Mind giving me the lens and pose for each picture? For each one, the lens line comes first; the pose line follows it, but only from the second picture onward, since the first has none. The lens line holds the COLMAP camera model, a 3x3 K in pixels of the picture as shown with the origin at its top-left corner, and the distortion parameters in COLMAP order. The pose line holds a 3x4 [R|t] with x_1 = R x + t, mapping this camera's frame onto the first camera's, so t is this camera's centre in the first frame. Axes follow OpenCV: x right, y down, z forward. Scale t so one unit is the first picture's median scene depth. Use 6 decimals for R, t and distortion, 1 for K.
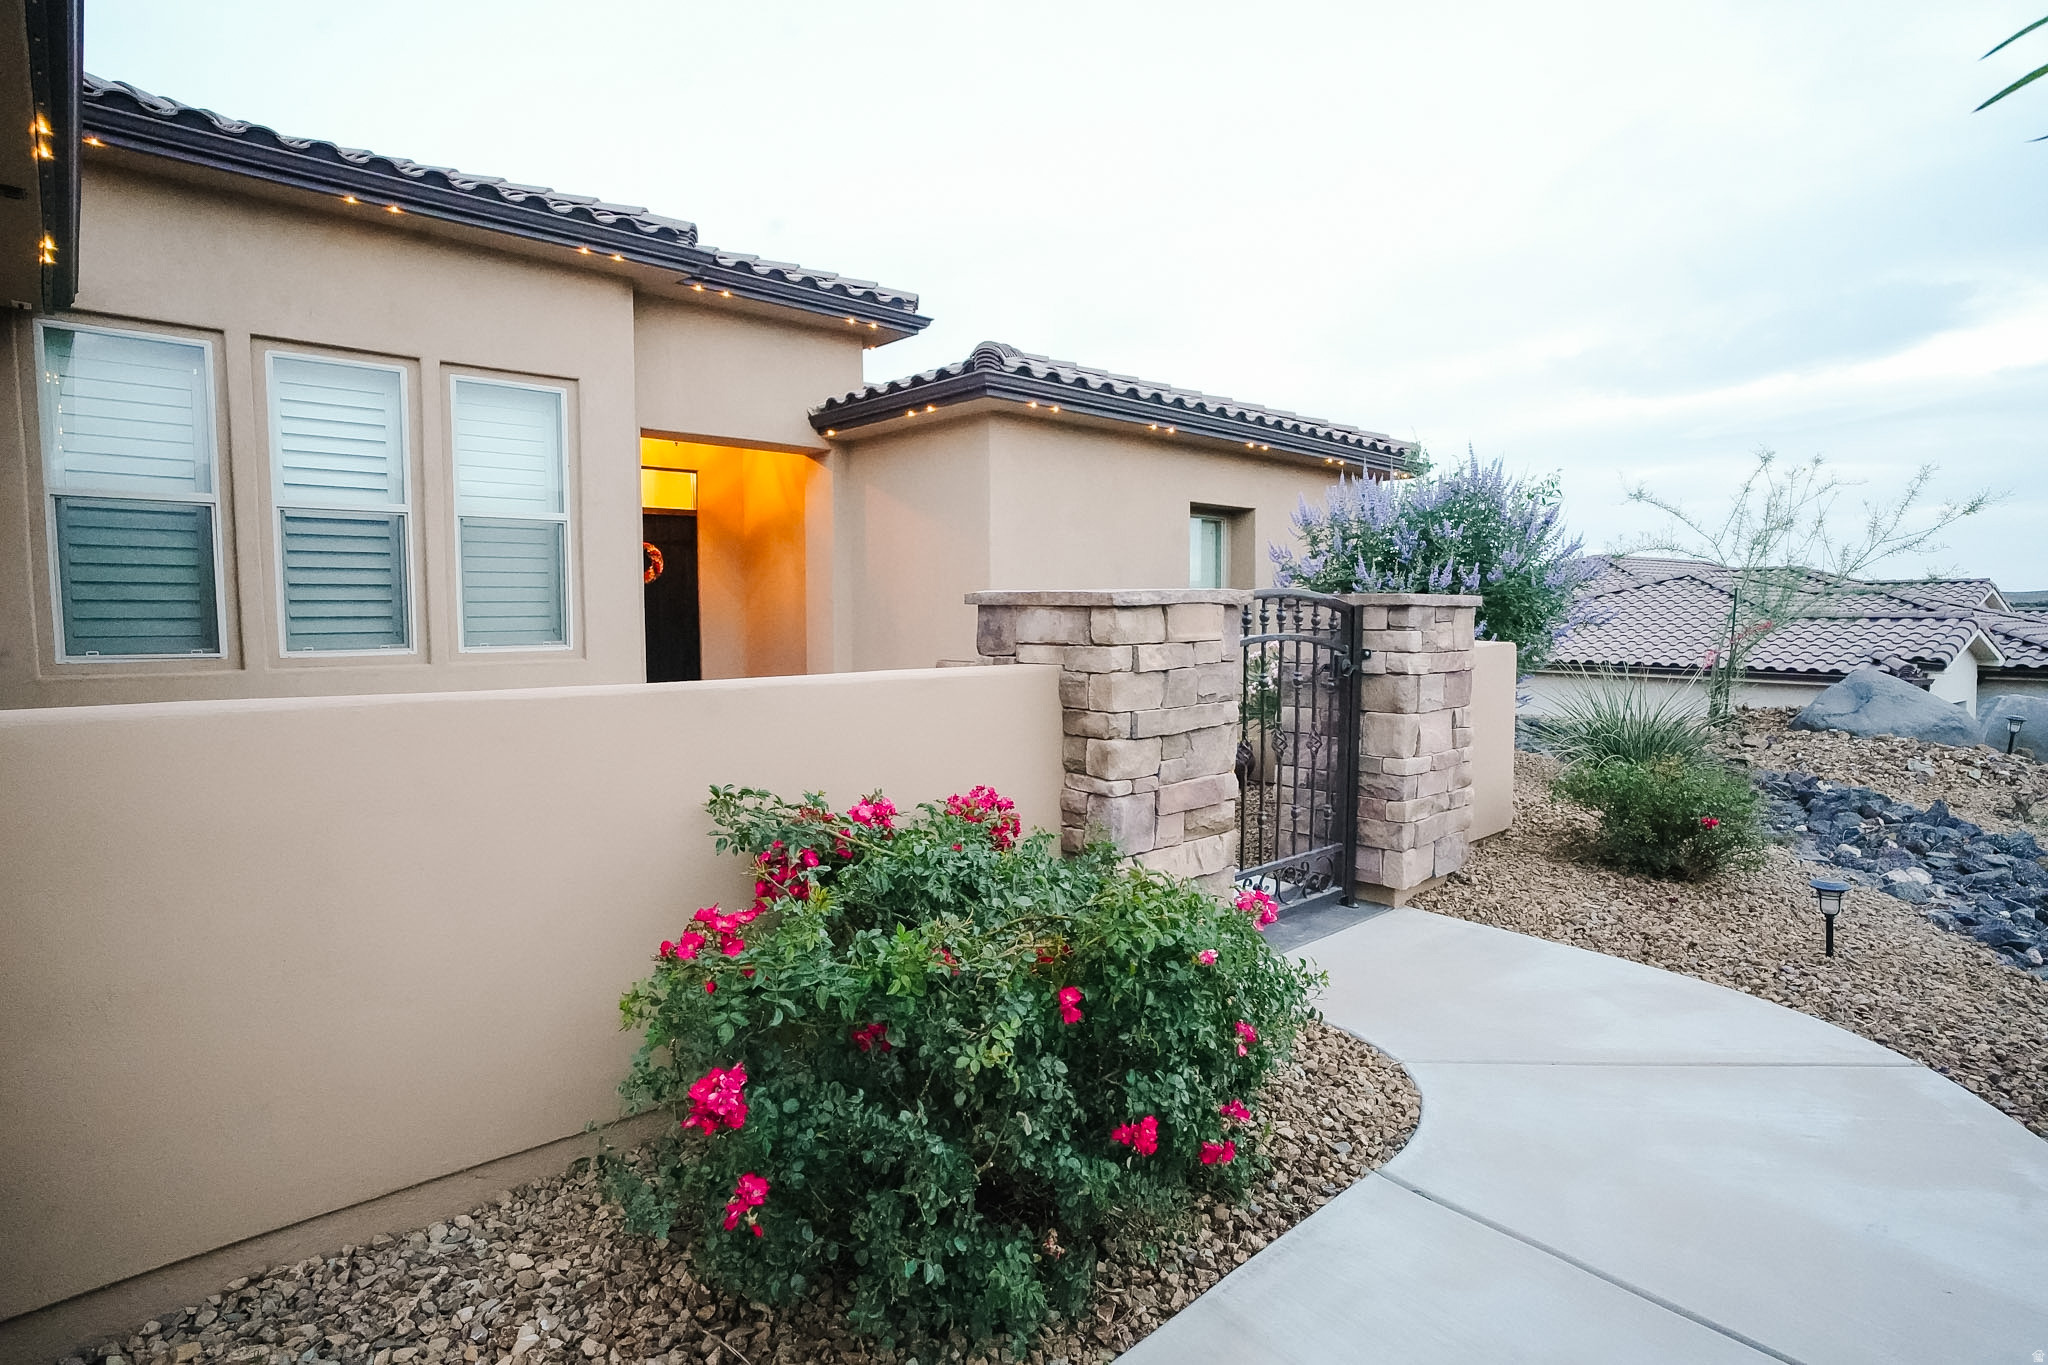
lens RADIAL K [[1088.5, 0, 1024.0], [0, 1088.5, 682.5], [0, 0, 1]] dist [-0.048535, 0.000444]
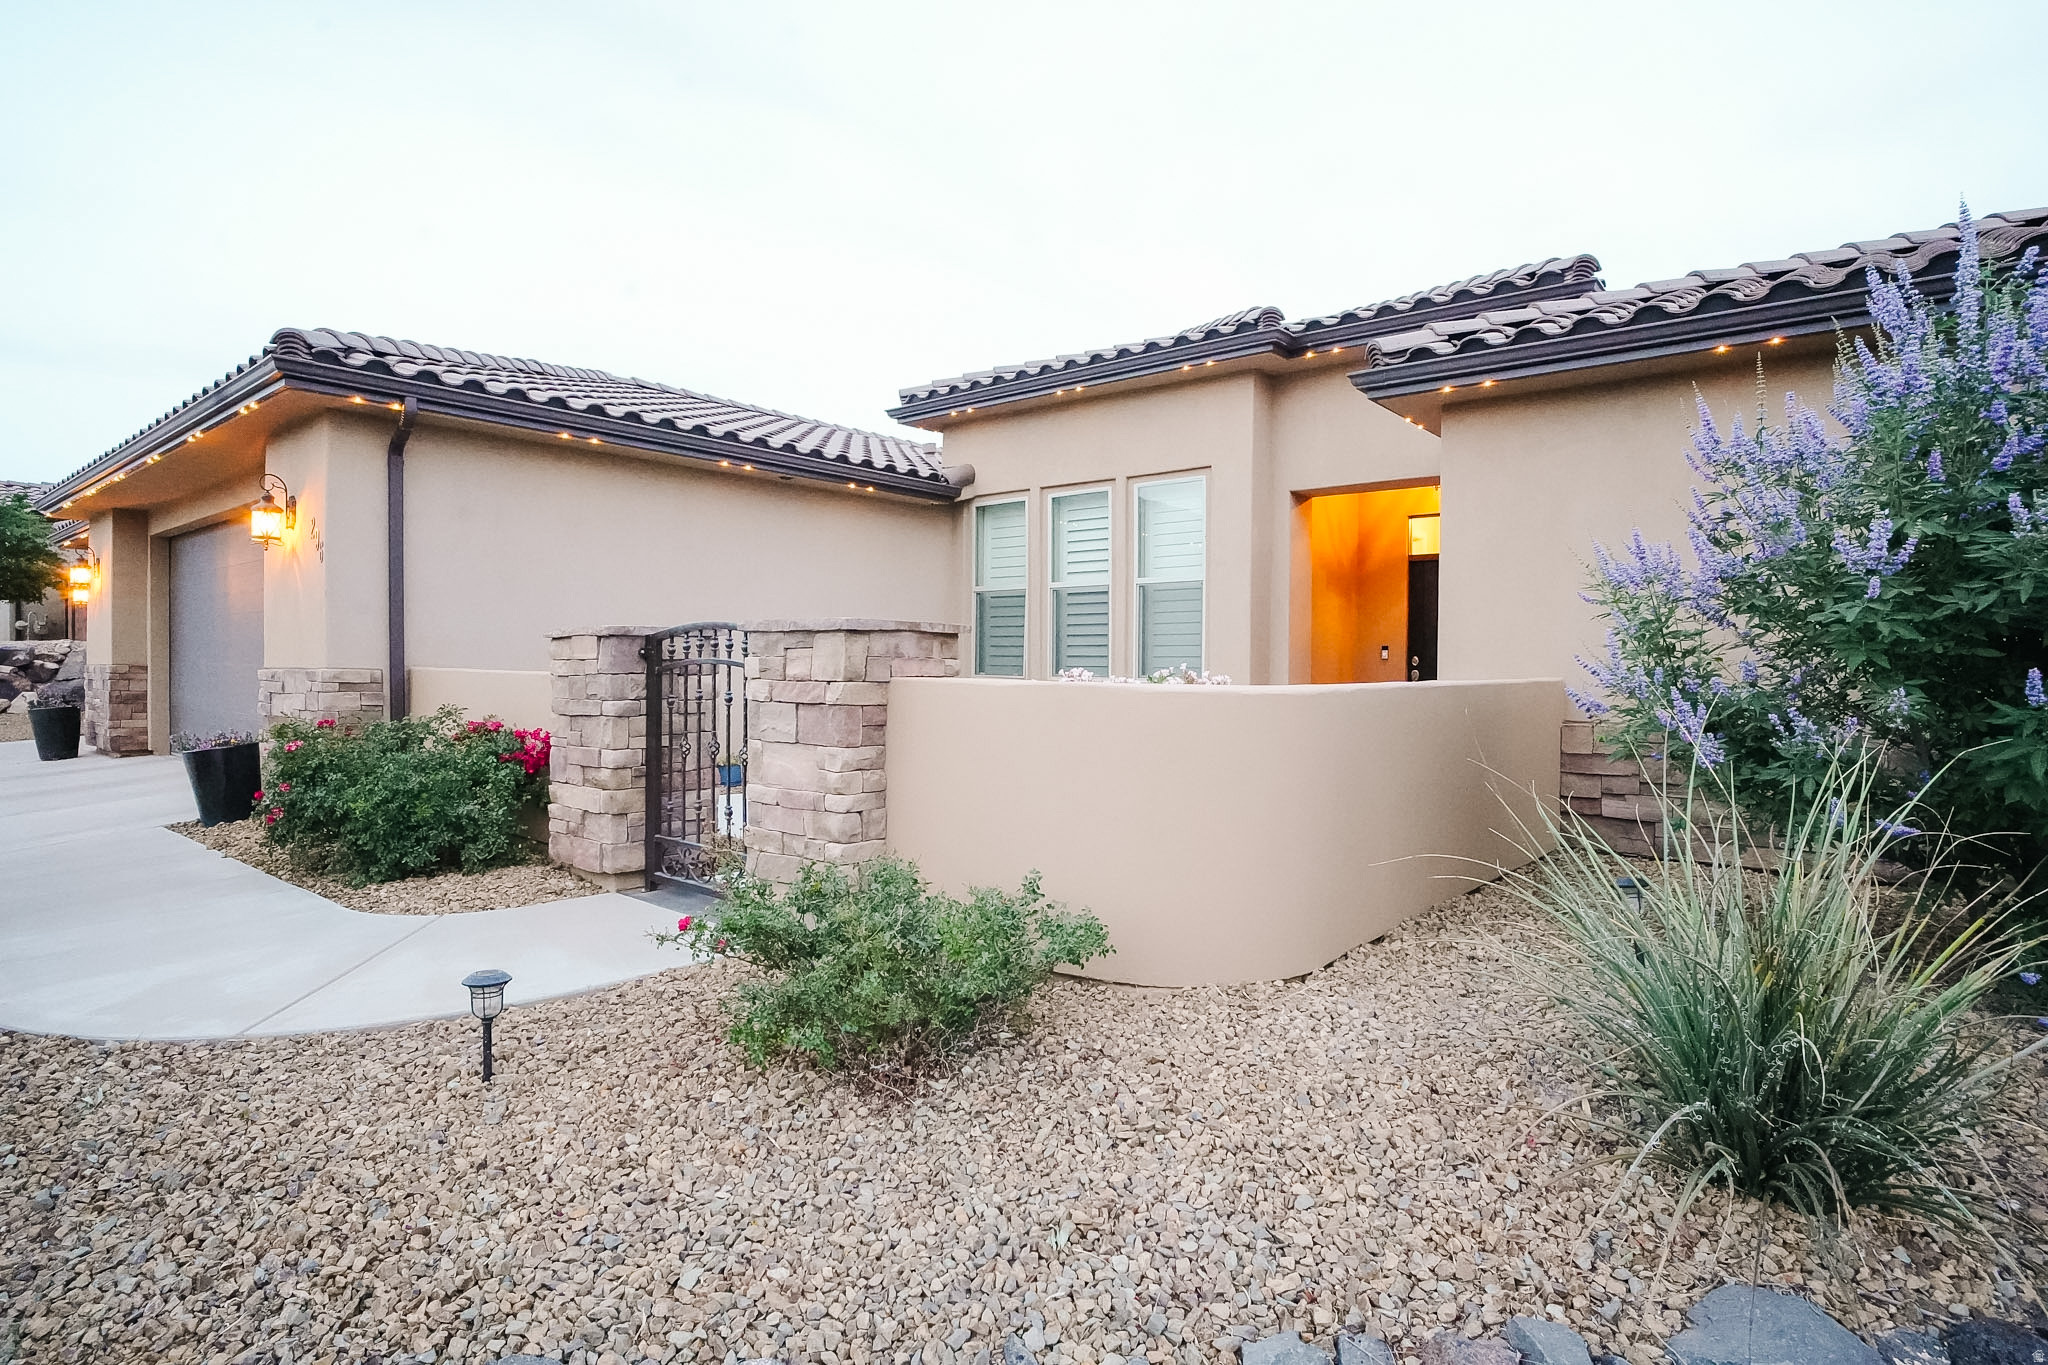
lens RADIAL K [[1088.5, 0, 1024.0], [0, 1088.5, 682.5], [0, 0, 1]] dist [-0.048535, 0.000444]
pose [[0.095882, 0.019091, -0.995210, 0.888755], [-0.075444, 0.997080, 0.011858, -0.035299], [0.992530, 0.073945, 0.097042, 0.745285]]
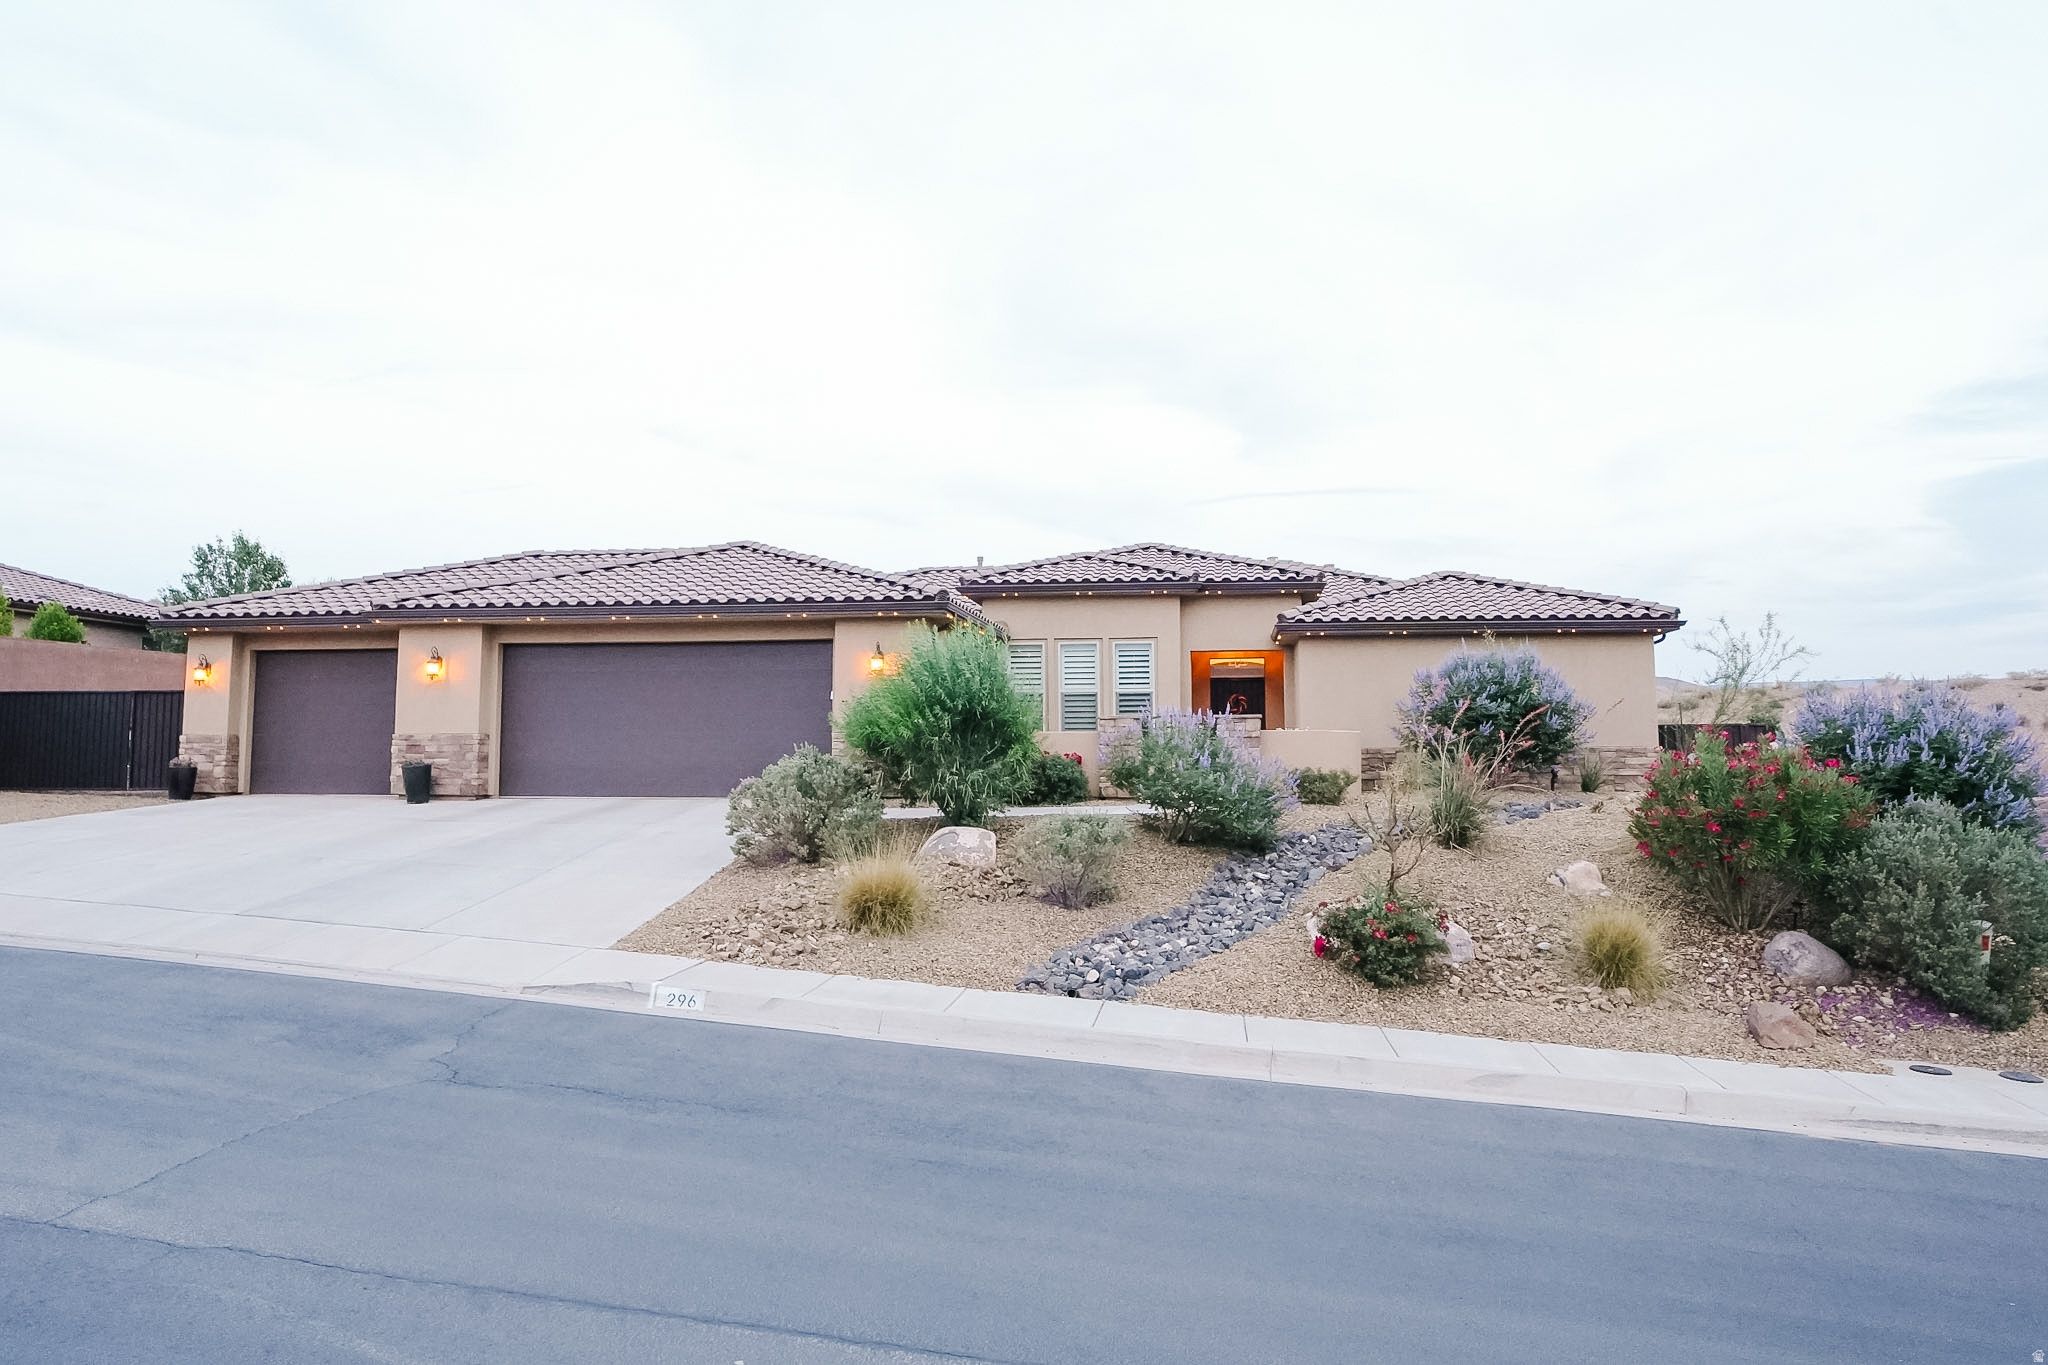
lens RADIAL K [[1088.5, 0, 1024.0], [0, 1088.5, 682.5], [0, 0, 1]] dist [-0.048535, 0.000444]
pose [[0.578936, -0.029691, -0.814833, 1.690682], [-0.063033, 0.994717, -0.081030, 0.066378], [0.812933, 0.098272, 0.574005, -0.839903]]
